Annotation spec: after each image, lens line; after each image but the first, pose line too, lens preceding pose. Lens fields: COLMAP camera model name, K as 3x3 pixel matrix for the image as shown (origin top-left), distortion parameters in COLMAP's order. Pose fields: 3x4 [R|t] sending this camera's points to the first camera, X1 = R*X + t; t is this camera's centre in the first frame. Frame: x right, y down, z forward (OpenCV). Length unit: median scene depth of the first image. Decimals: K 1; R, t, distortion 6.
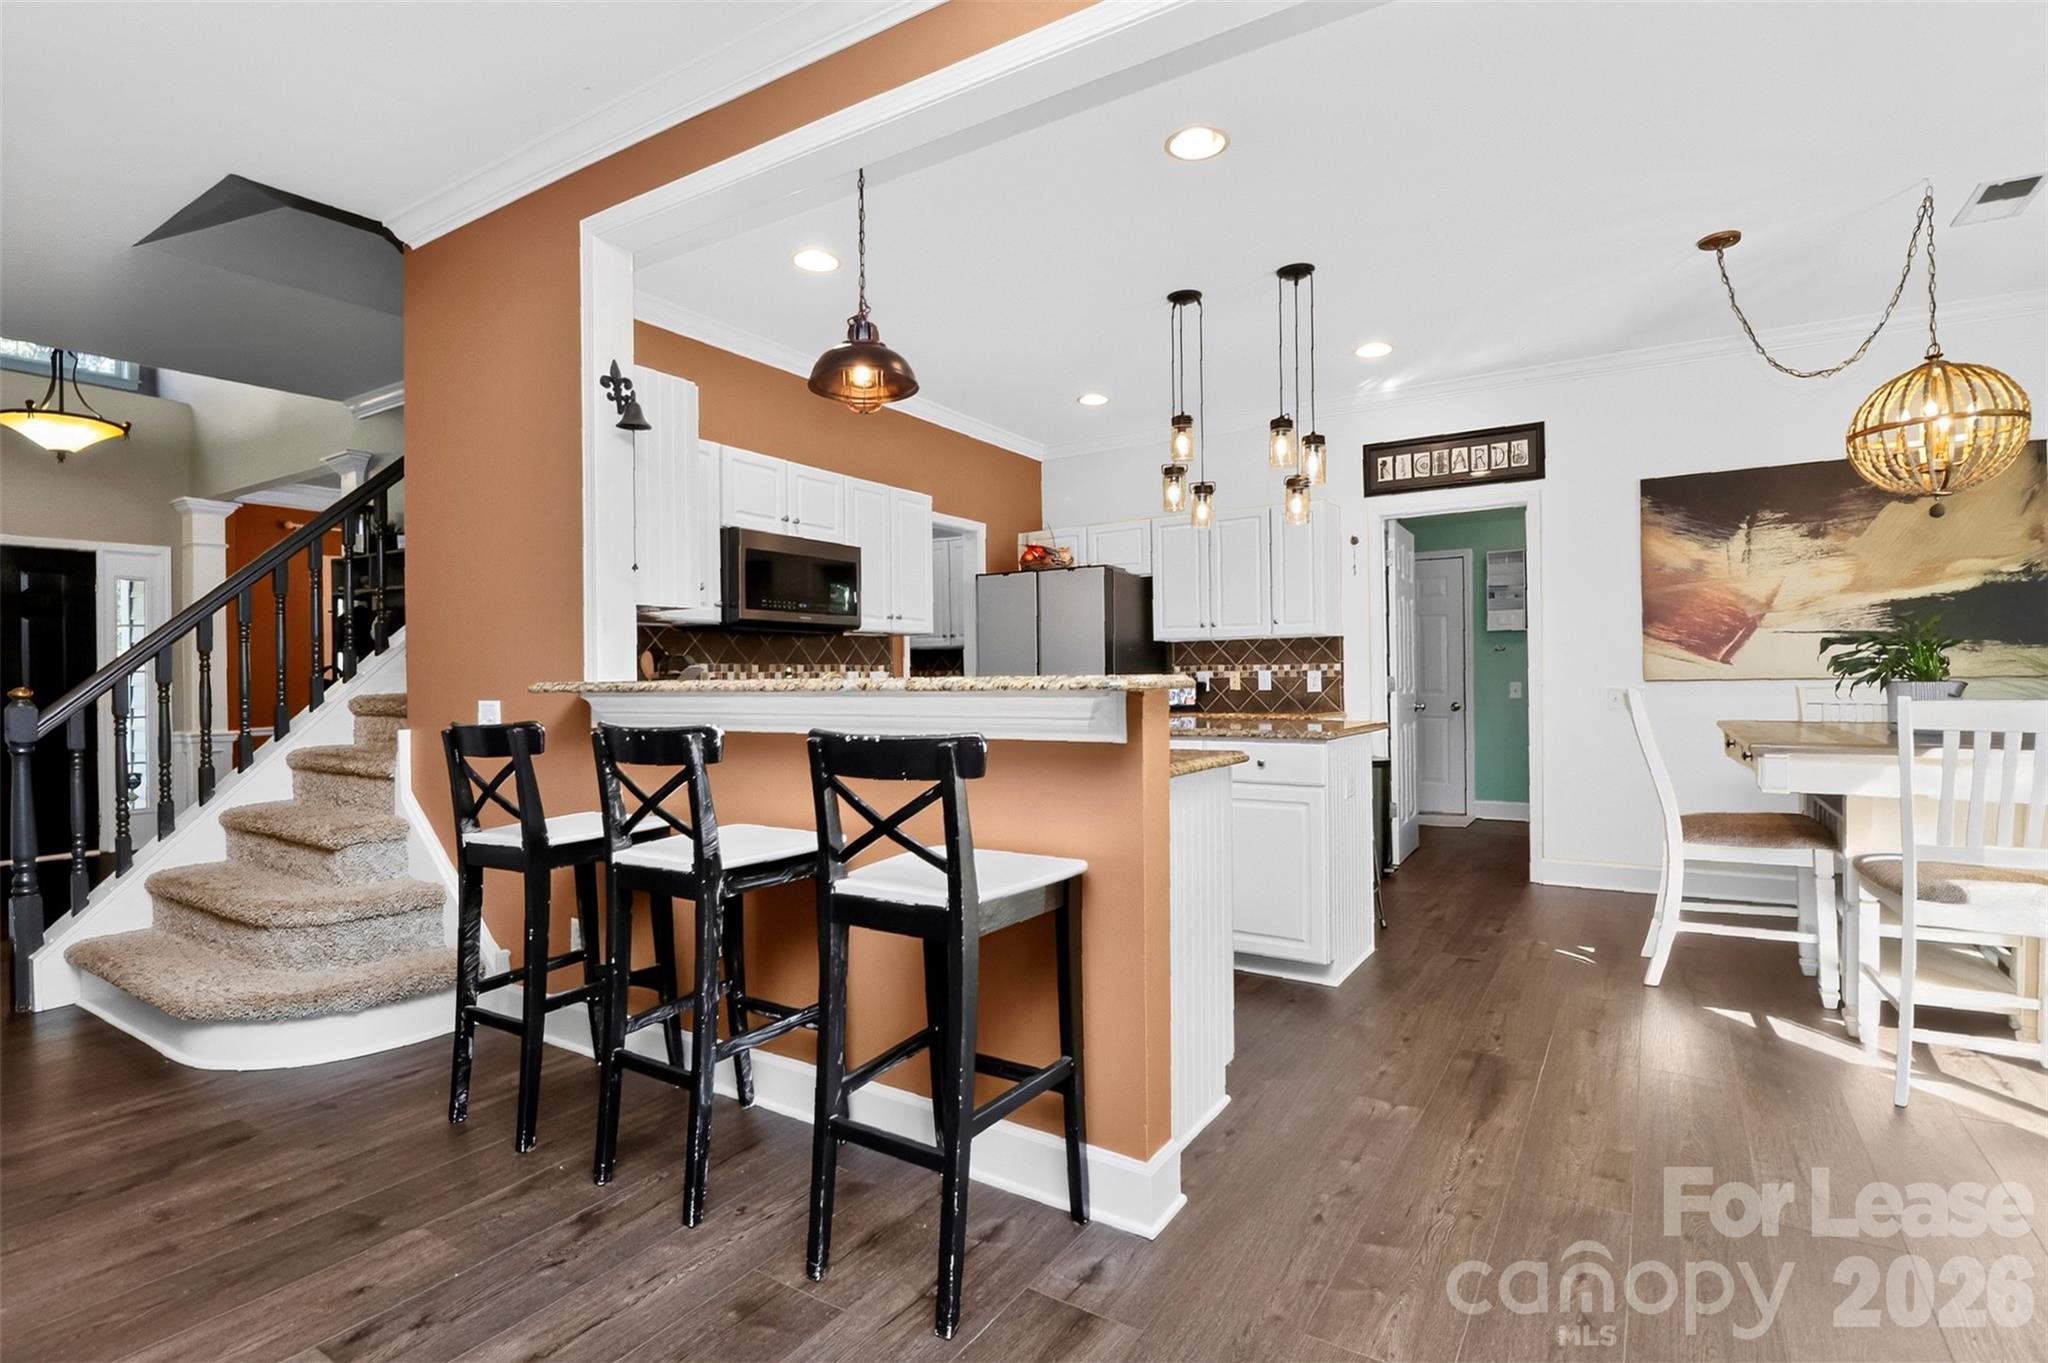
lens RADIAL K [[970.0, 0, 1019.9], [0, 970.0, 670.1], [0, 0, 1]] dist [-0.005944, -0.008327]
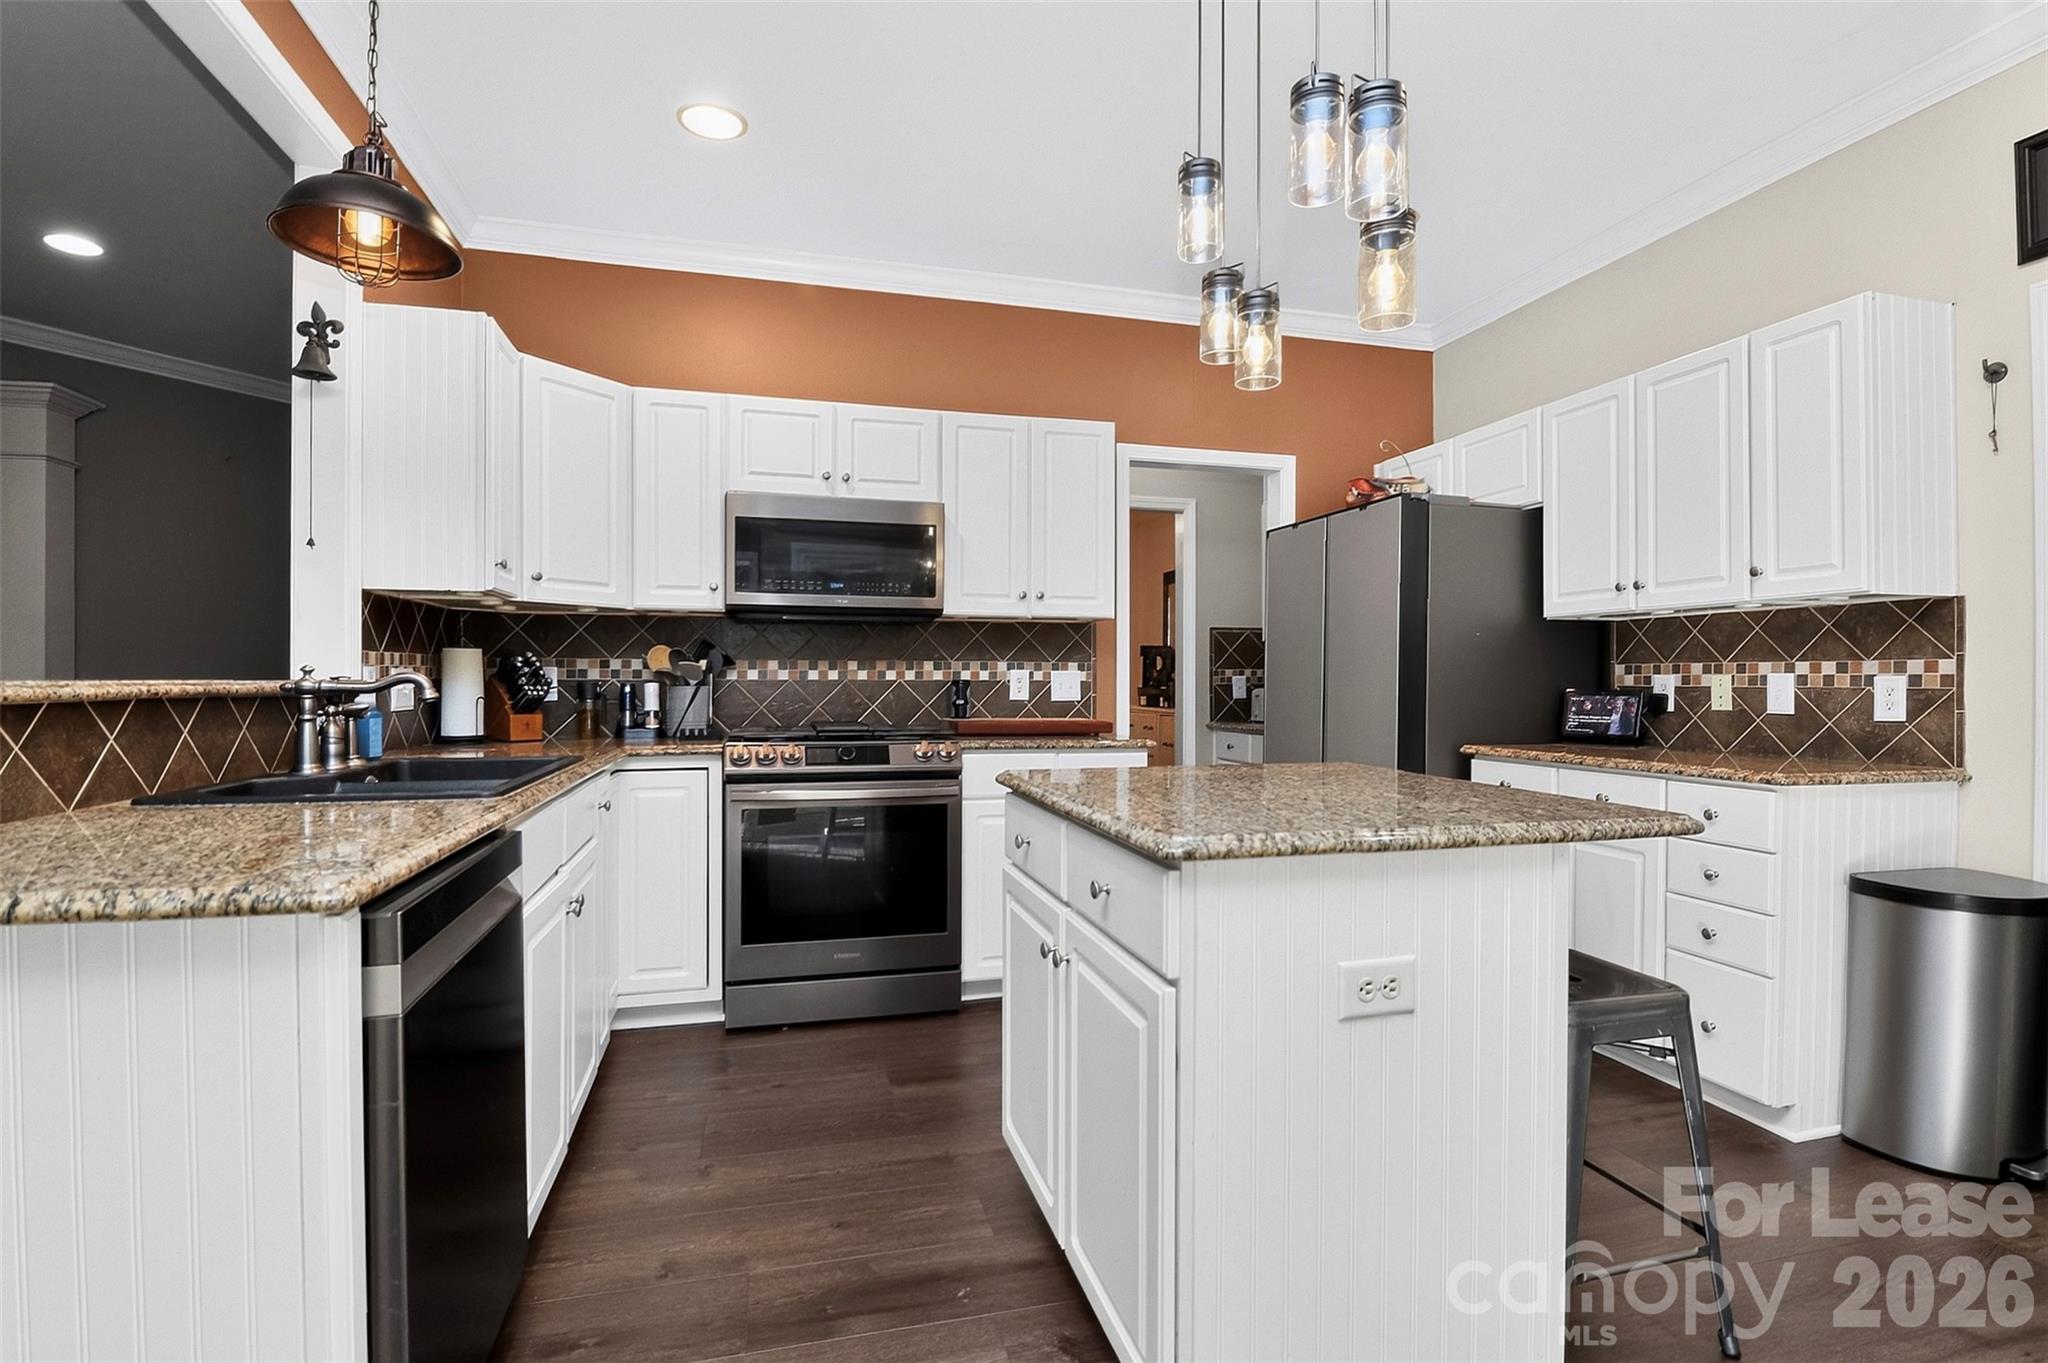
lens RADIAL K [[970.0, 0, 1022.4], [0, 970.0, 683.7], [0, 0, 1]] dist [-0.005944, -0.008327]
pose [[0.739555, 0.015726, -0.672912, 0.357922], [-0.005653, 0.999837, 0.017153, -0.000749], [0.673072, -0.008881, 0.739524, 0.455532]]
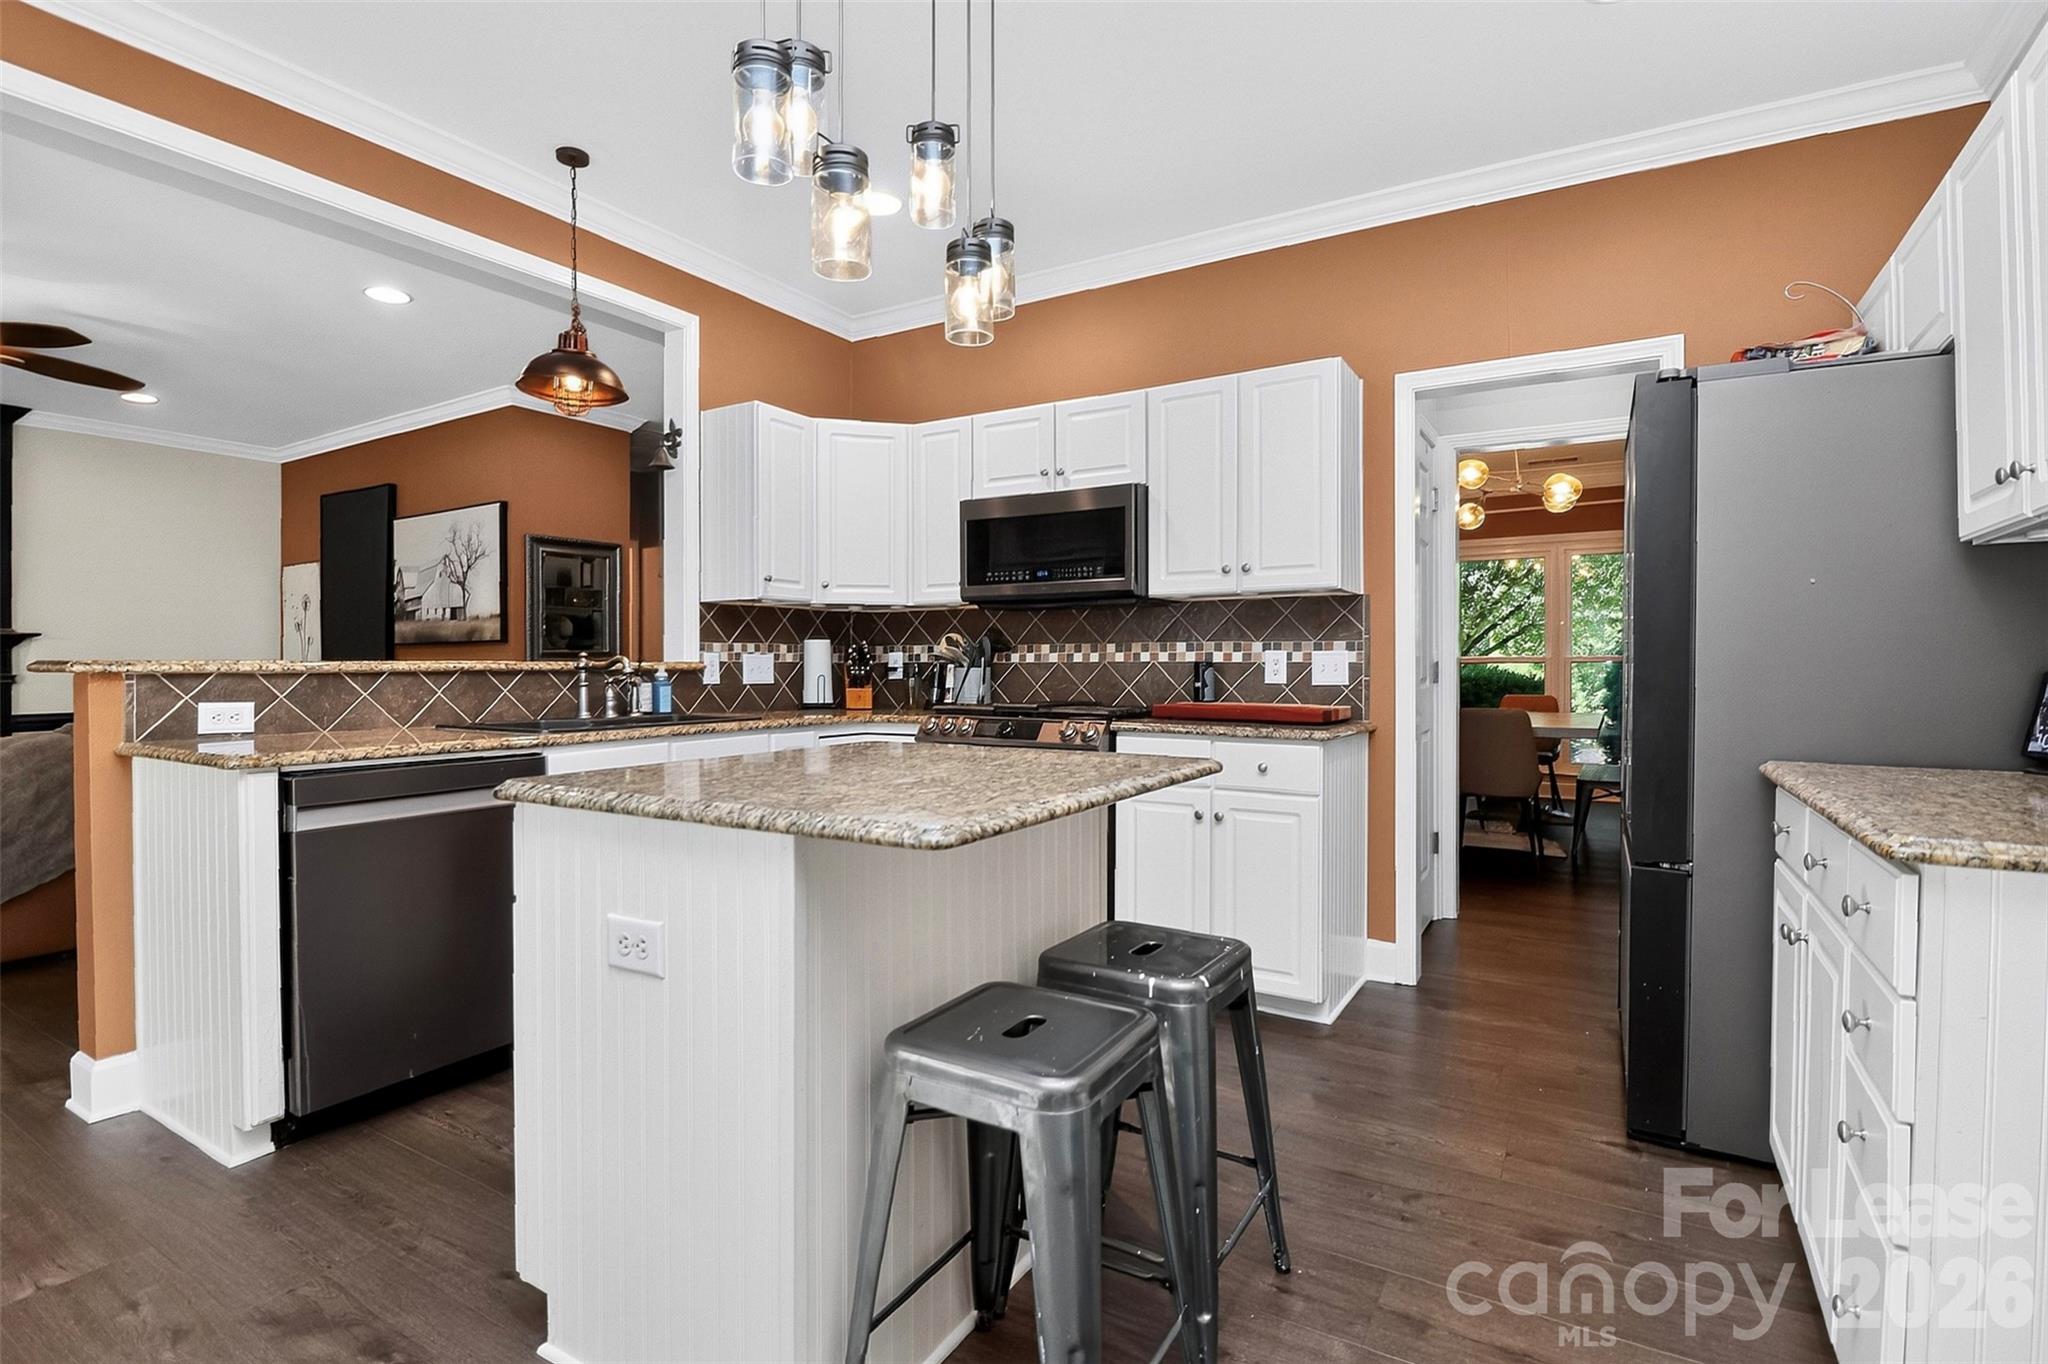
lens RADIAL K [[970.0, 0, 1009.6], [0, 970.0, 681.4], [0, 0, 1]] dist [-0.005944, -0.008327]
pose [[0.022978, 0.029774, -0.999293, 0.538933], [0.005550, 0.999537, 0.029909, 0.001881], [0.999721, -0.006233, 0.022802, 0.827548]]
